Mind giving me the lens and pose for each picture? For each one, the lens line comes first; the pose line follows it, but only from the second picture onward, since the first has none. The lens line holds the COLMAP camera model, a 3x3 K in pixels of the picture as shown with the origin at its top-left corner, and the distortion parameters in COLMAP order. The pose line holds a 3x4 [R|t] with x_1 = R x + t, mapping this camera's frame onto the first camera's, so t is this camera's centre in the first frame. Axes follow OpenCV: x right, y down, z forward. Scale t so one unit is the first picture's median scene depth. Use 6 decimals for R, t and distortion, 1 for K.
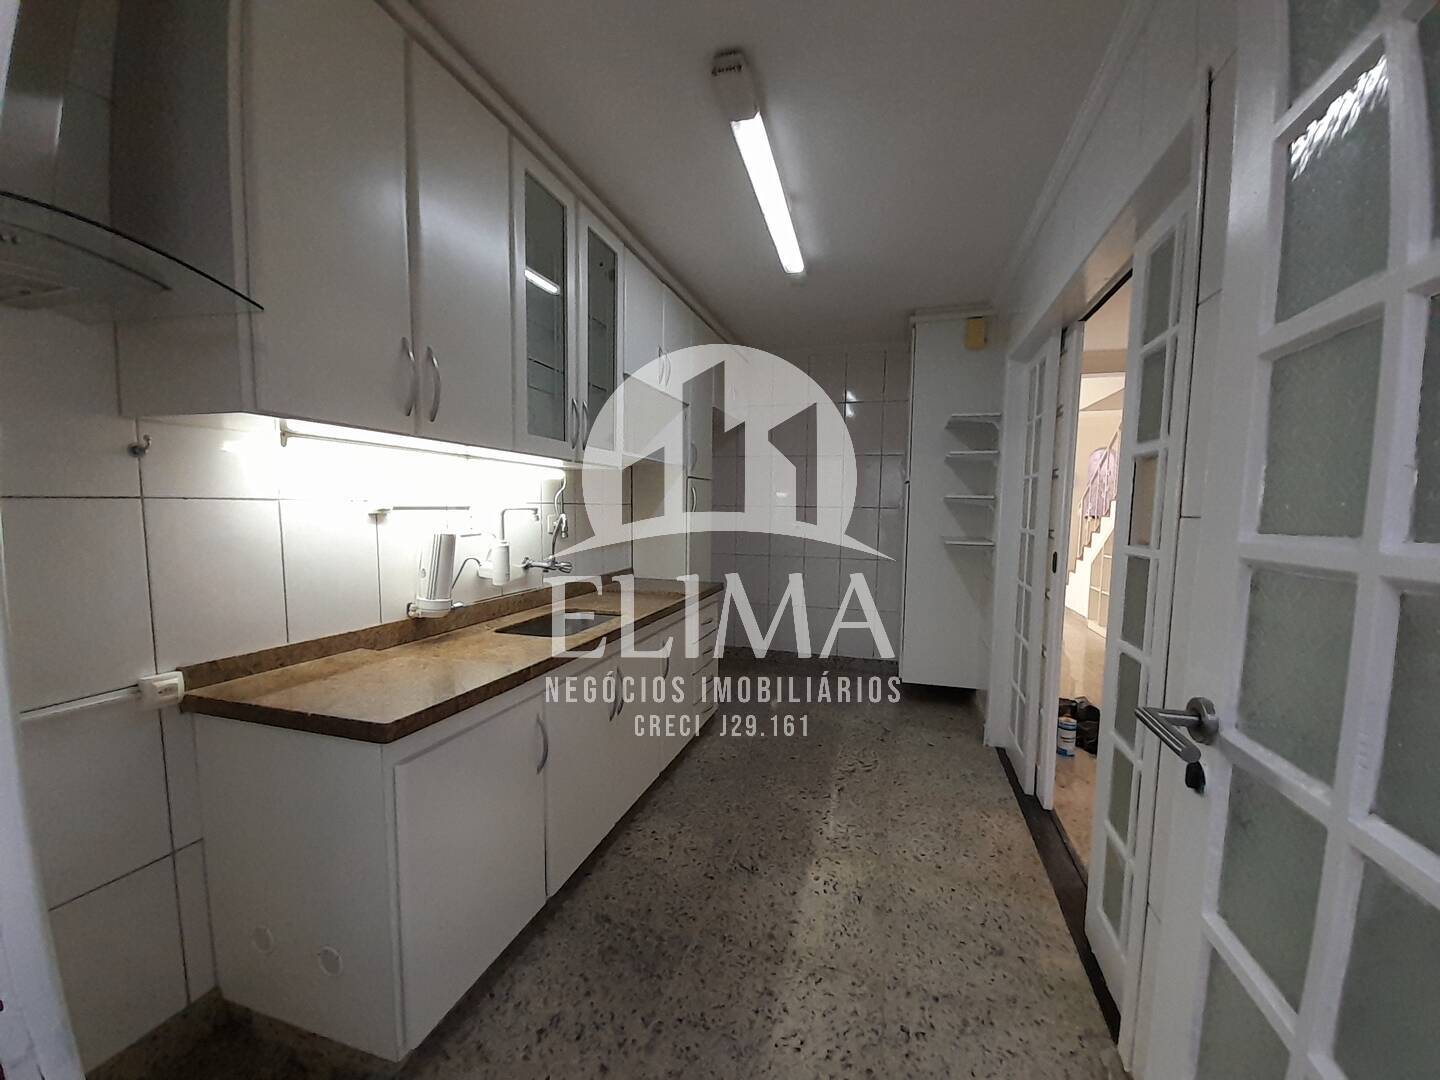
lens RADIAL K [[572.3, 0, 718.9], [0, 572.3, 545.0], [0, 0, 1]] dist [0.012173, 0.000144]
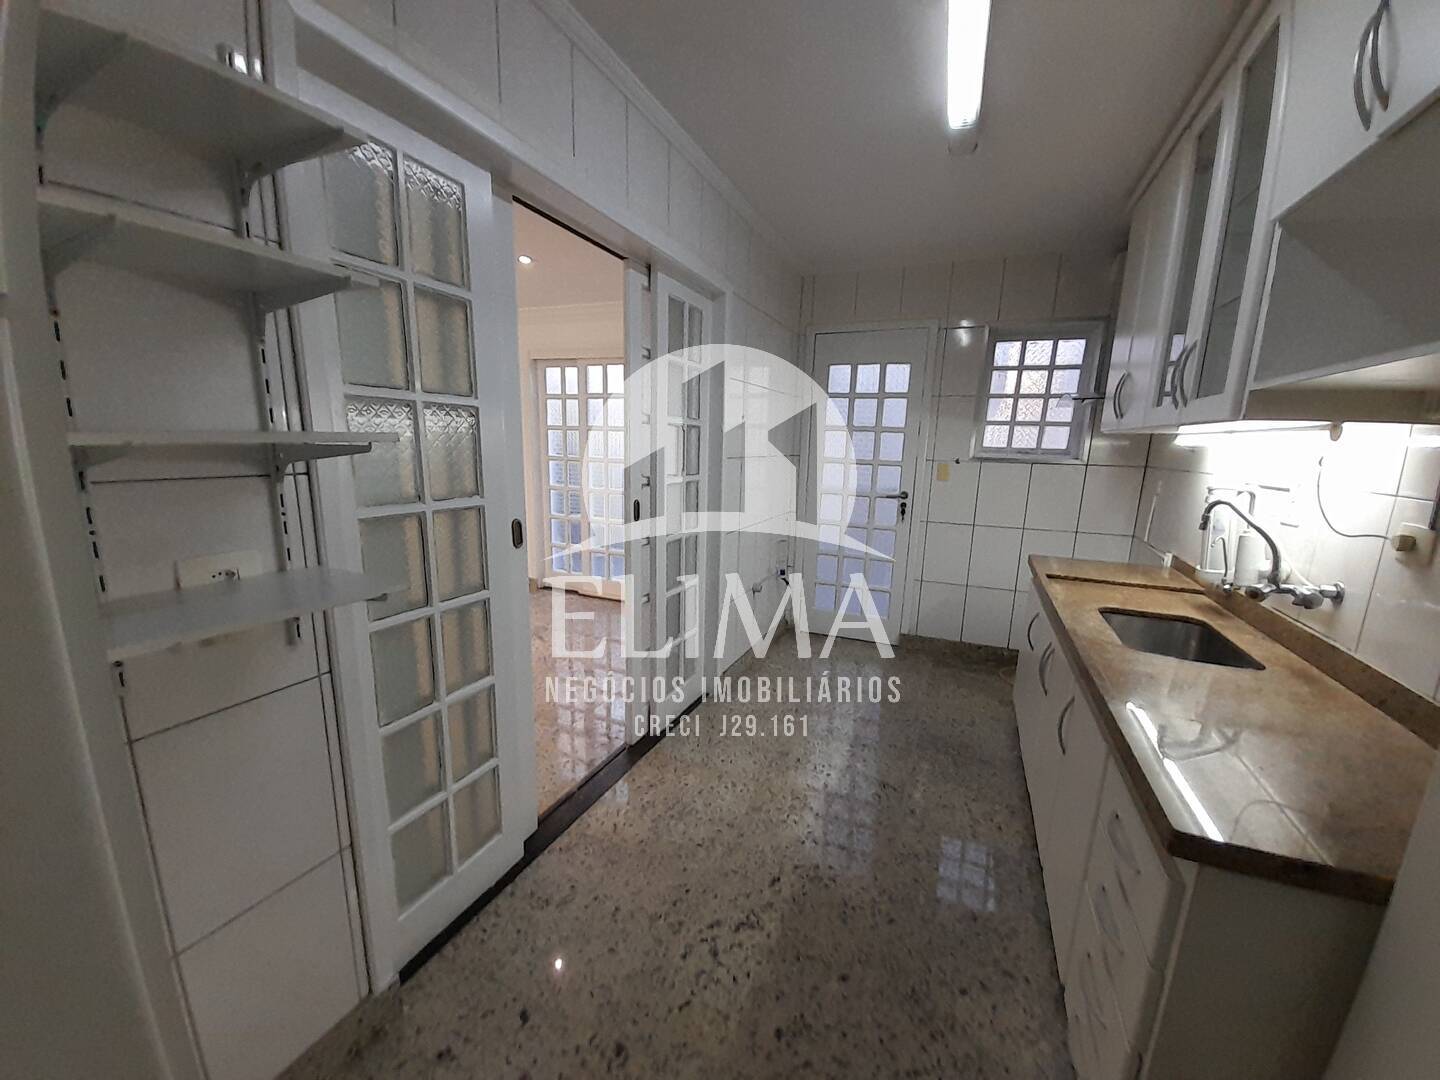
lens RADIAL K [[572.3, 0, 714.1], [0, 572.3, 549.0], [0, 0, 1]] dist [0.012173, 0.000144]
pose [[-0.992379, -0.057162, 0.109165, 0.269986], [-0.023866, 0.958281, 0.284828, -0.189880], [-0.120892, 0.280052, -0.952342, 1.811197]]
